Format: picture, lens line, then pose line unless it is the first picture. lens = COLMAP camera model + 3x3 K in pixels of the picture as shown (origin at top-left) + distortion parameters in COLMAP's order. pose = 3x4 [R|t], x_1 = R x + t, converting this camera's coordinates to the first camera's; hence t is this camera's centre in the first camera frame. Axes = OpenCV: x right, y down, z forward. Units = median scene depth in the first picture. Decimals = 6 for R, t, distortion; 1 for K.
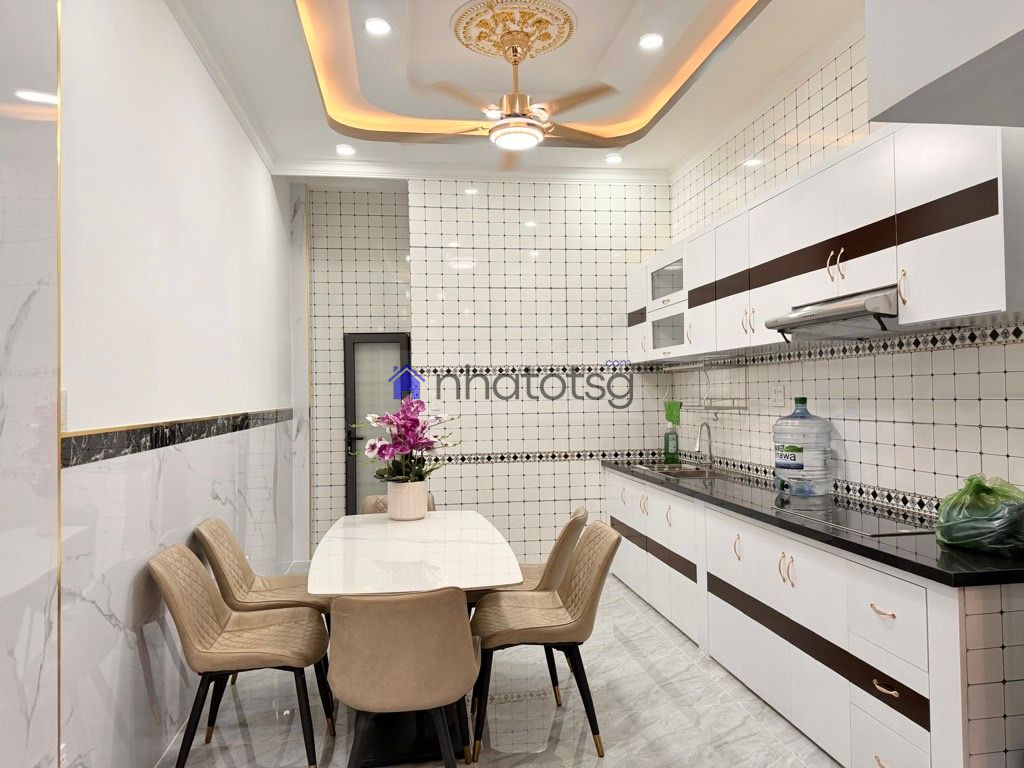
lens RADIAL K [[720.6, 0, 506.8], [0, 720.6, 382.7], [0, 0, 1]] dist [0.056218, -0.041027]
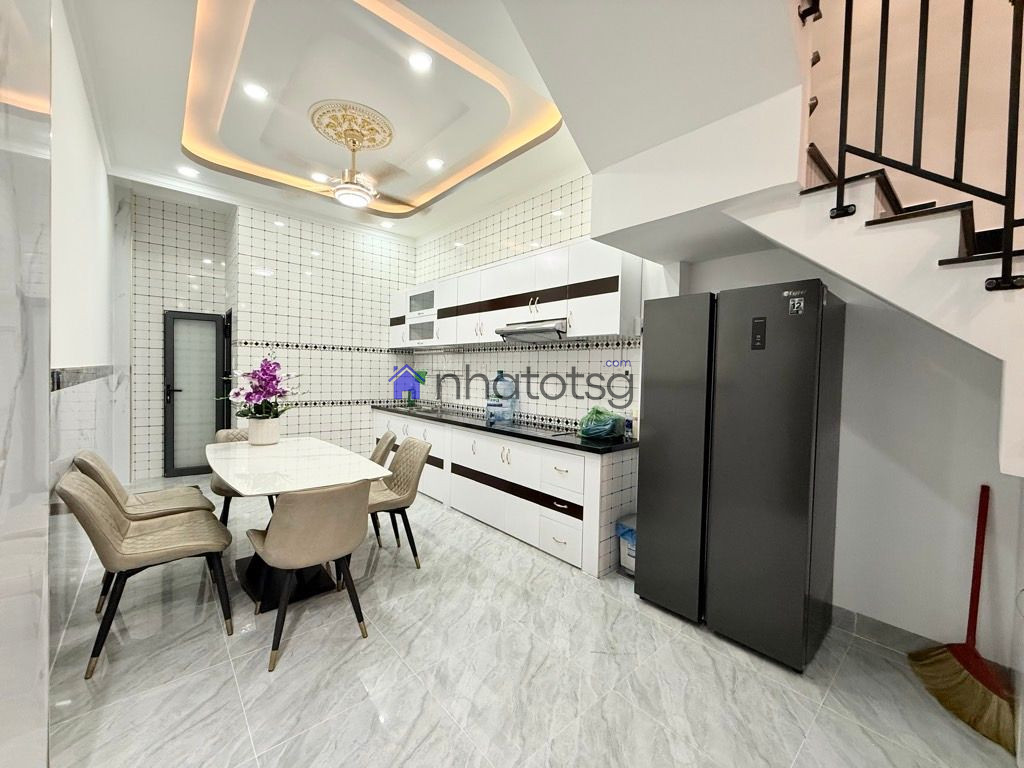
lens RADIAL K [[408.0, 0, 514.9], [0, 408.0, 380.5], [0, 0, 1]] dist [0.004444, -0.000837]
pose [[0.843199, 0.025345, 0.537005, -0.156851], [-0.047398, 0.998503, 0.027297, 0.015579], [-0.535509, -0.048469, 0.843138, 0.047669]]
